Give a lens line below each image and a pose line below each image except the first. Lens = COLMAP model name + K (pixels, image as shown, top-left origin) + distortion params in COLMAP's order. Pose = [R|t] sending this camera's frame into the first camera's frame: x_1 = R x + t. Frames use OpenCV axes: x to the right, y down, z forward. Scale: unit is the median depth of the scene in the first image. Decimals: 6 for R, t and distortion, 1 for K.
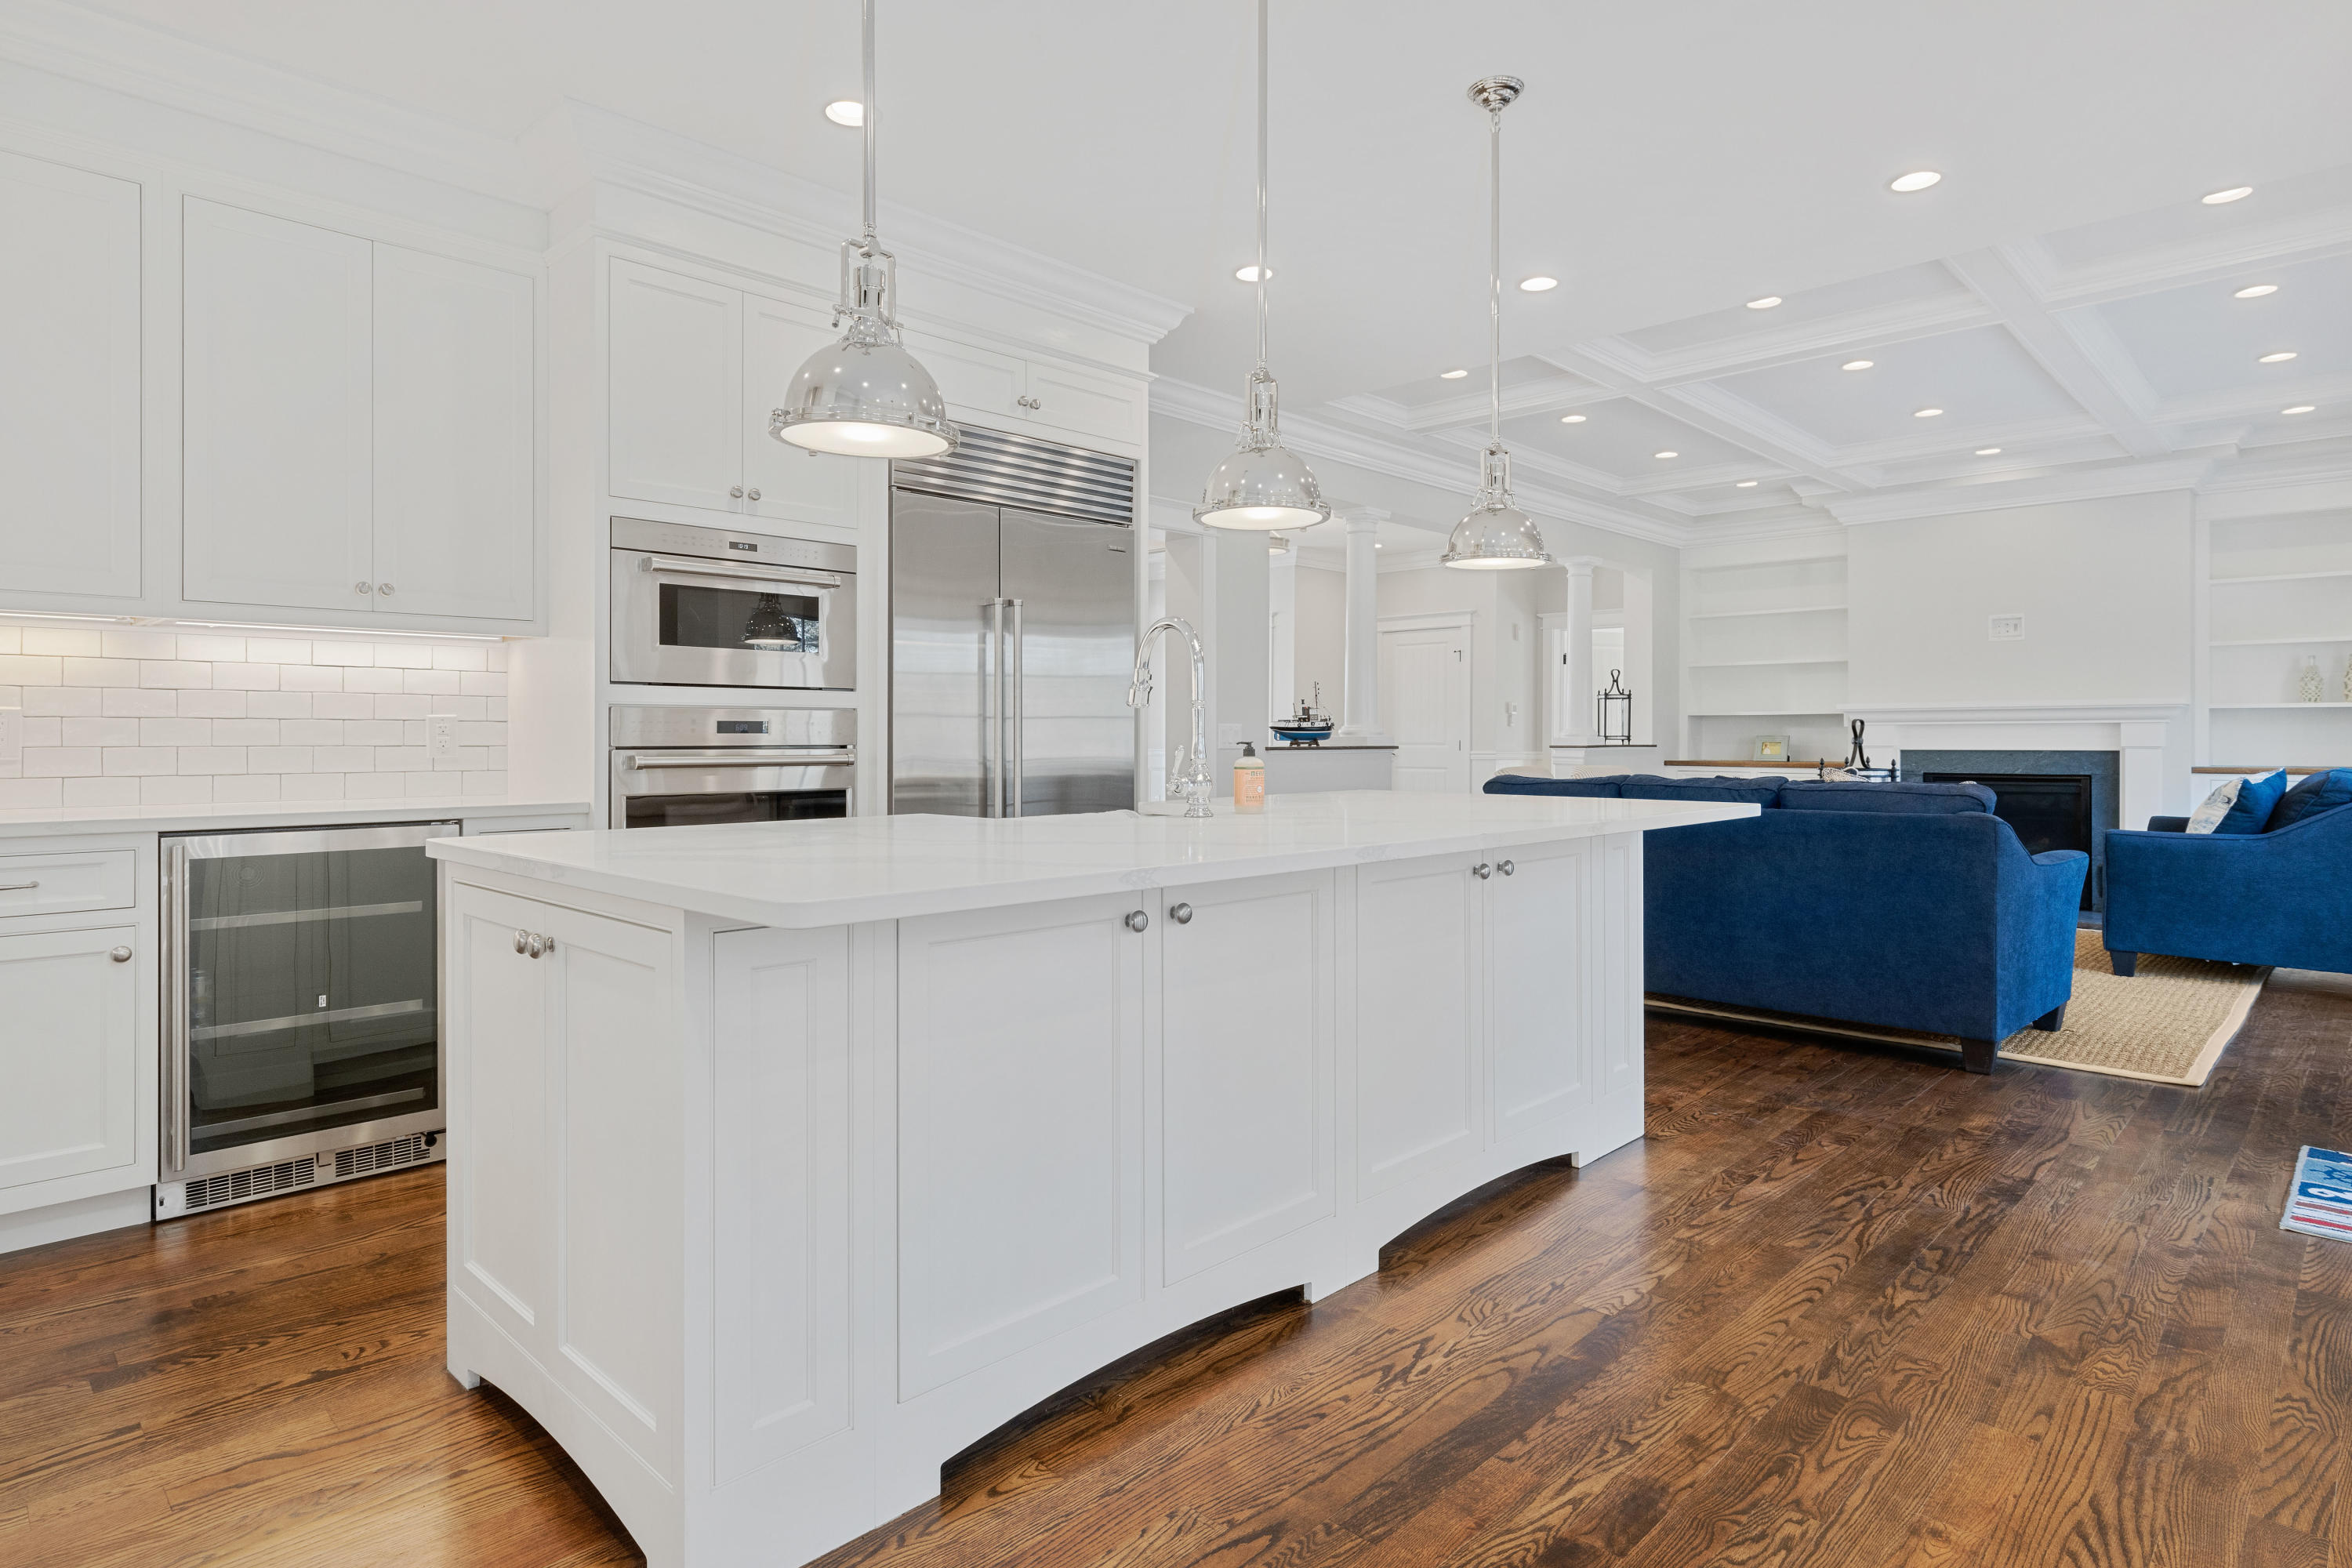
lens RADIAL K [[1285.3, 0, 1133.3], [0, 1285.3, 735.5], [0, 0, 1]] dist [-0.002858, -0.001236]
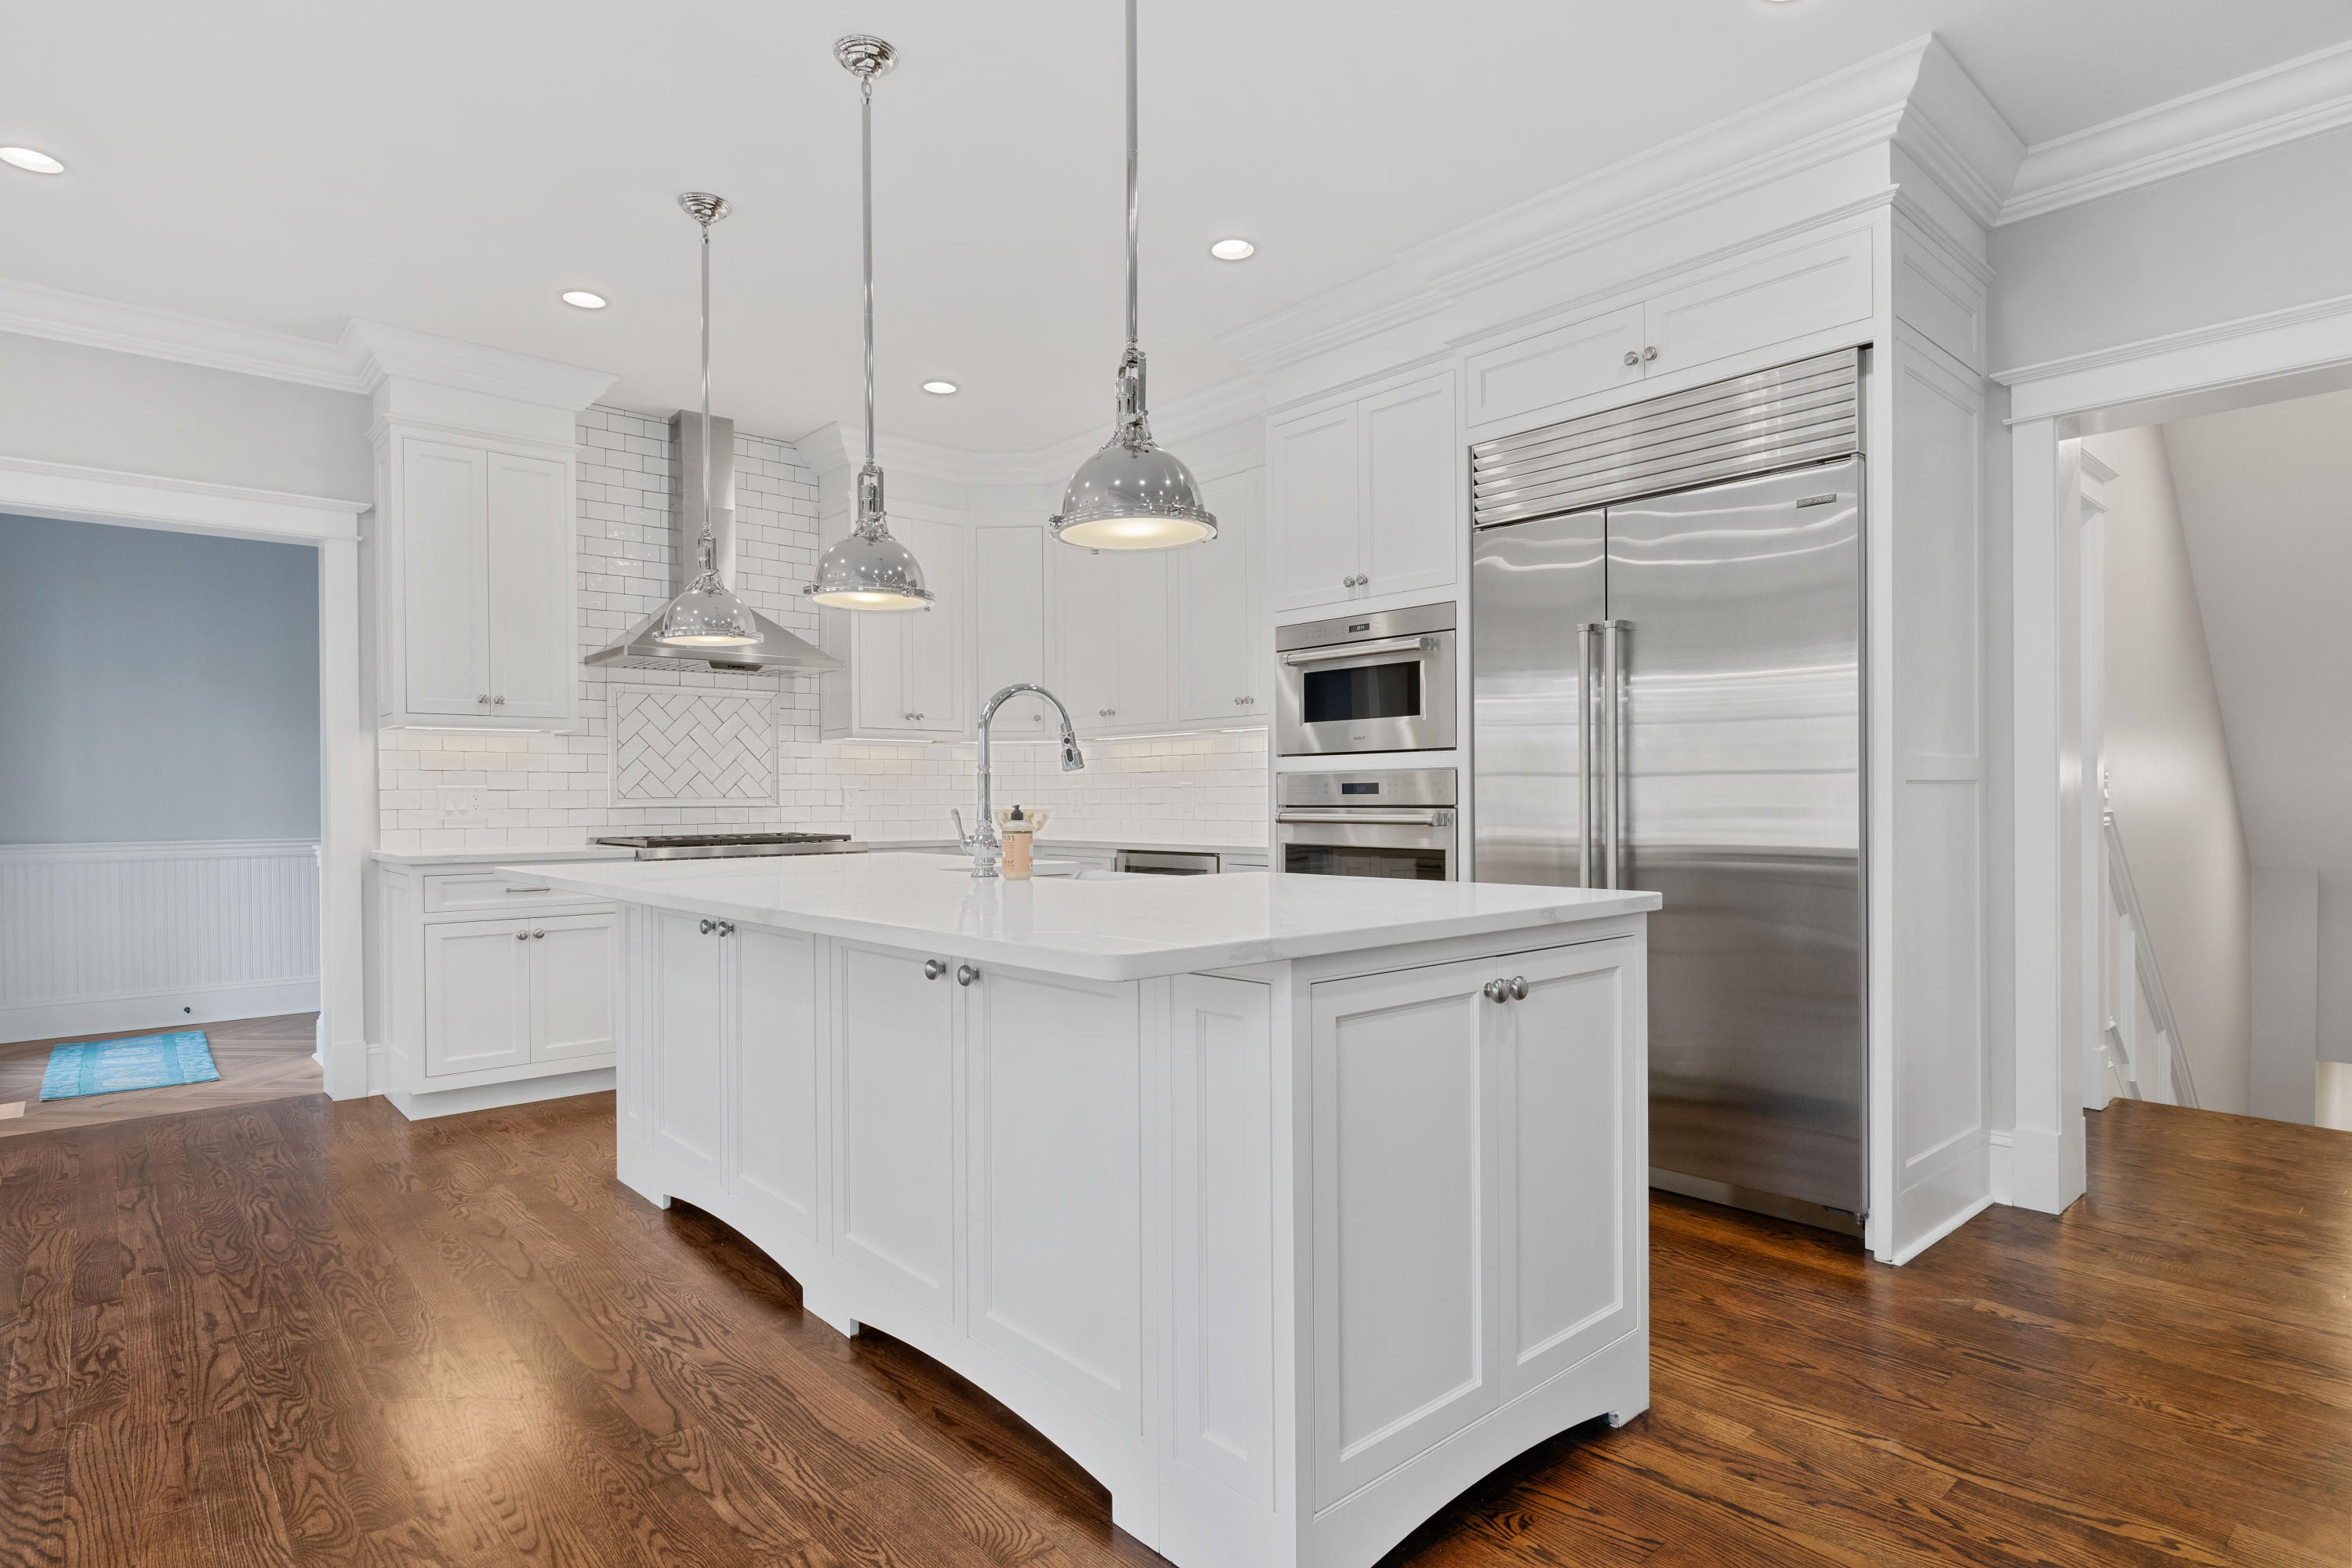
lens RADIAL K [[1235.1, 0, 1185.4], [0, 1235.1, 802.2], [0, 0, 1]] dist [0.003398, 0.001317]
pose [[-0.051107, 0.002779, -0.998689, 0.548497], [0.005446, 0.999982, 0.002504, 0.001053], [0.998678, -0.005311, -0.051121, 0.637297]]
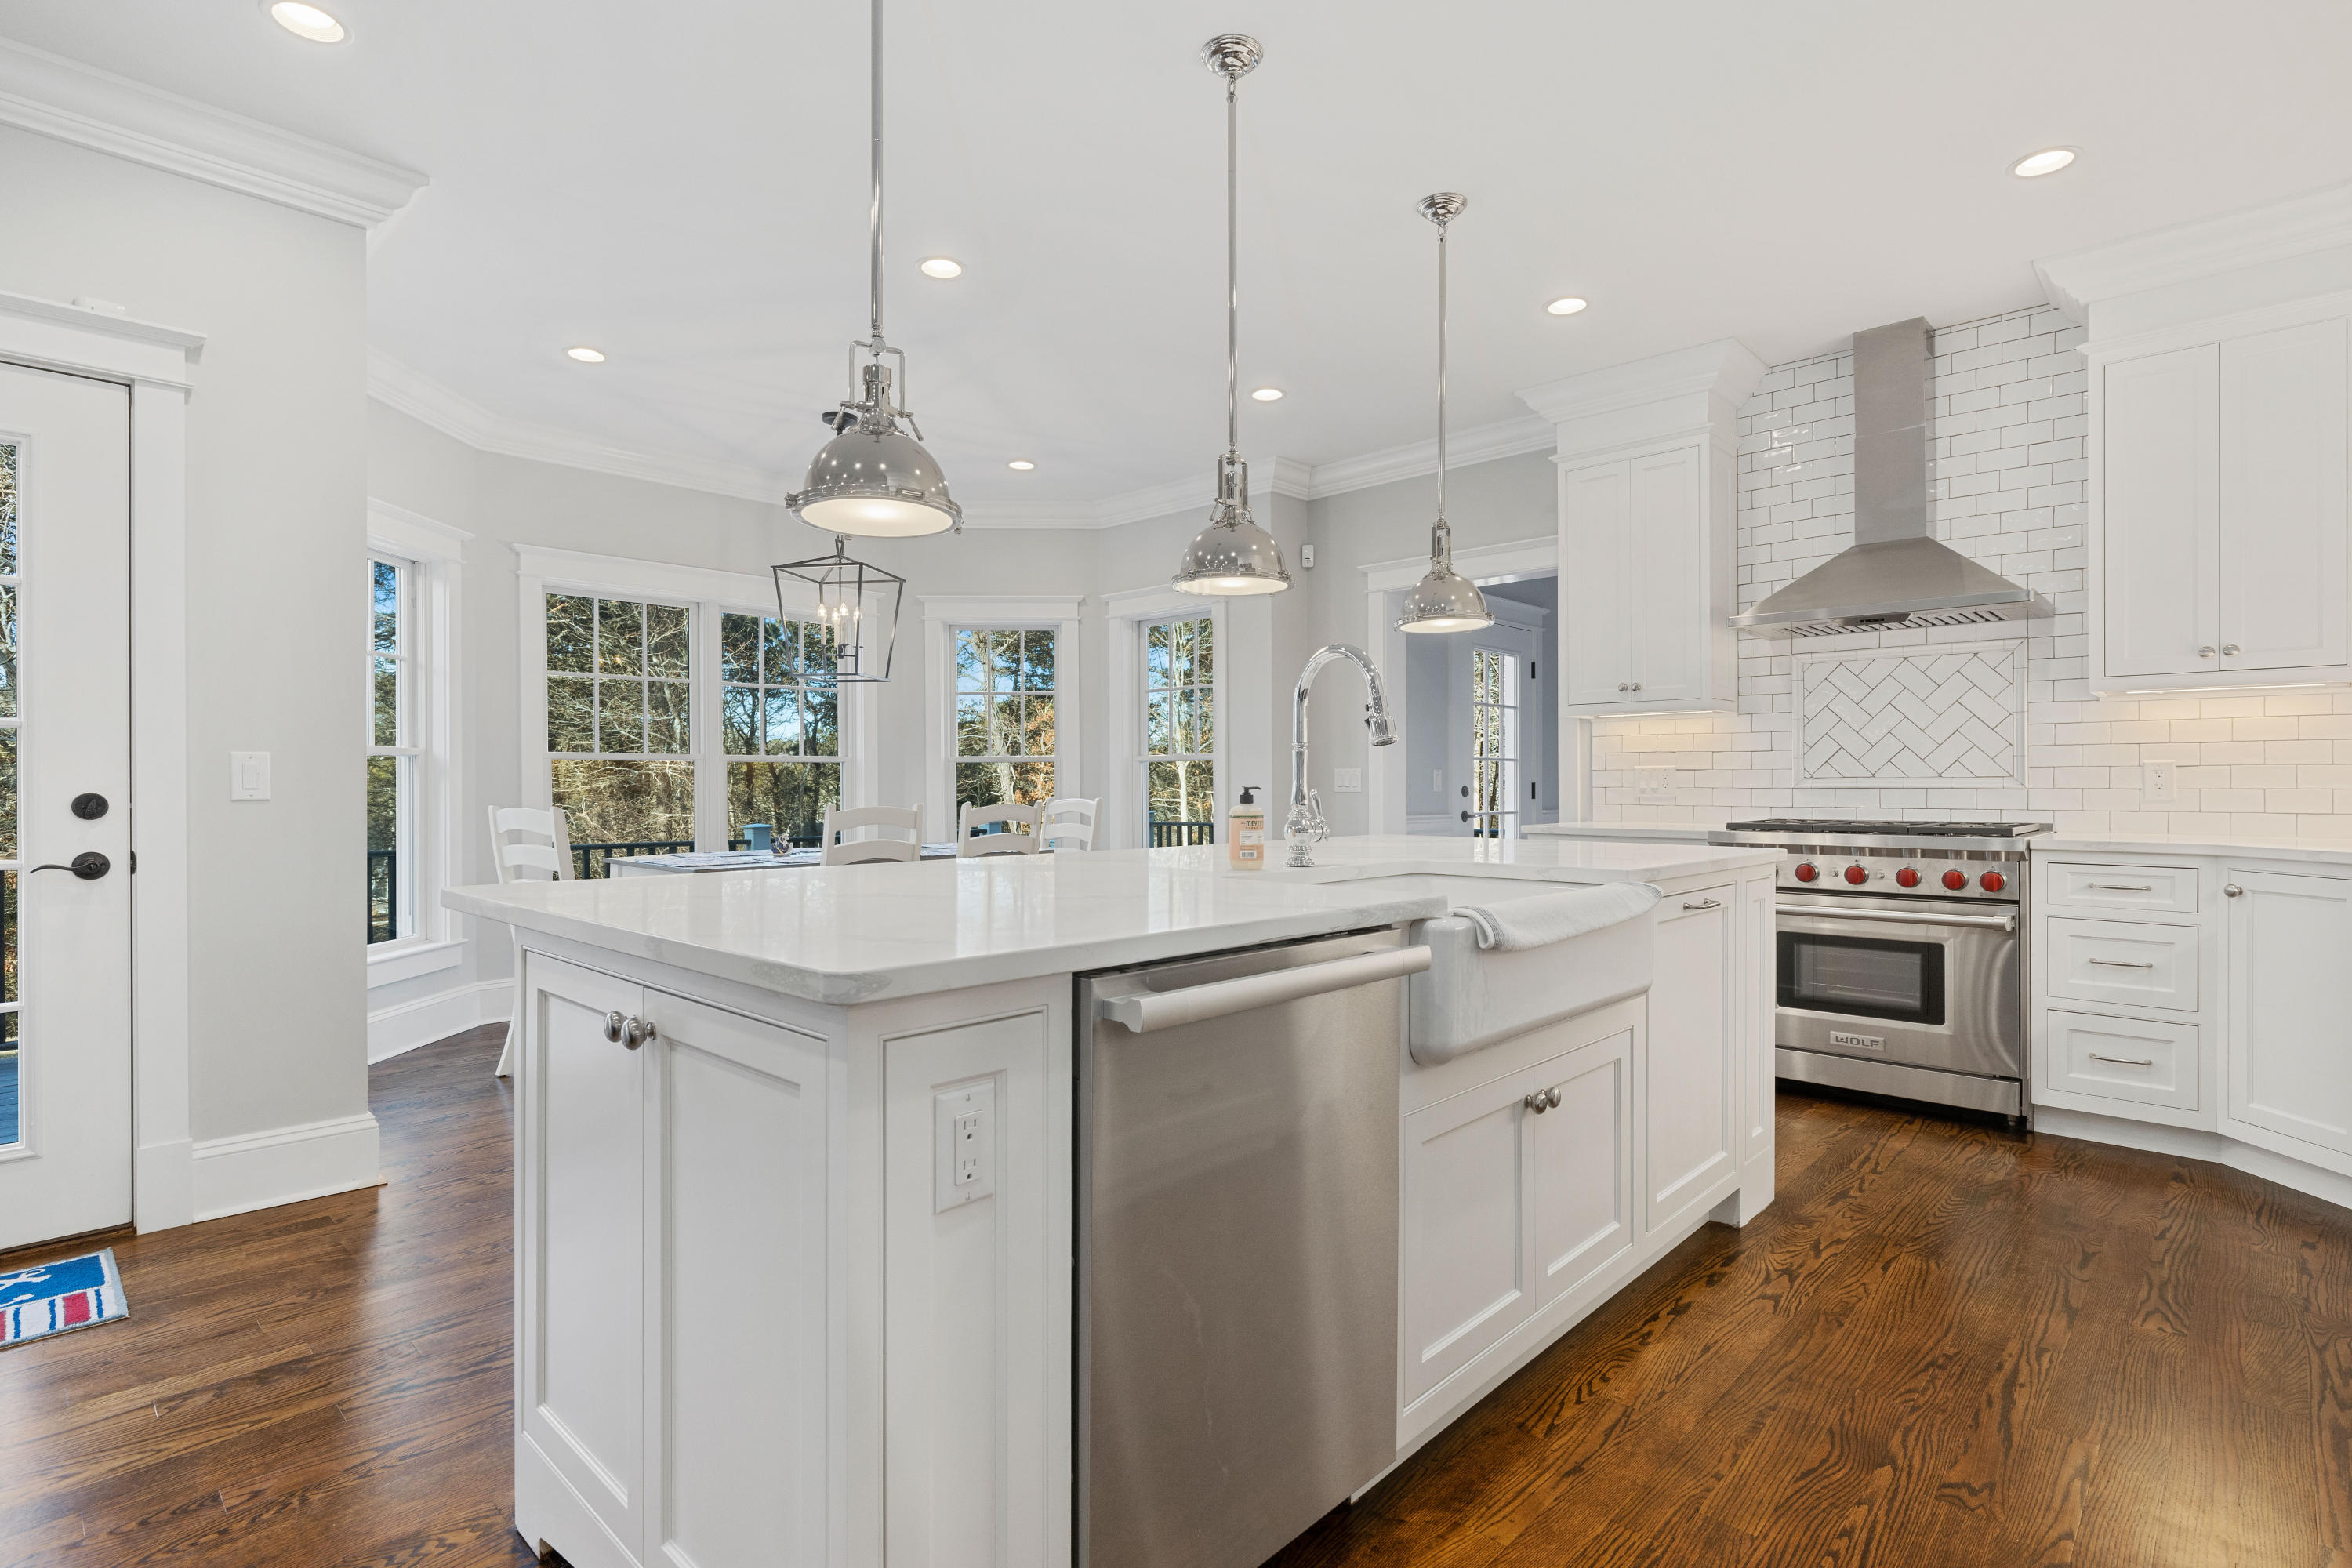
lens RADIAL K [[1139.1, 0, 1179.7], [0, 1139.1, 787.4], [0, 0, 1]] dist [-0.003247, -0.001194]
pose [[-0.999344, 0.000239, -0.036210, 0.104508], [0.000105, 0.999993, 0.003691, 0.001842], [0.036210, 0.003684, -0.999337, 0.947809]]
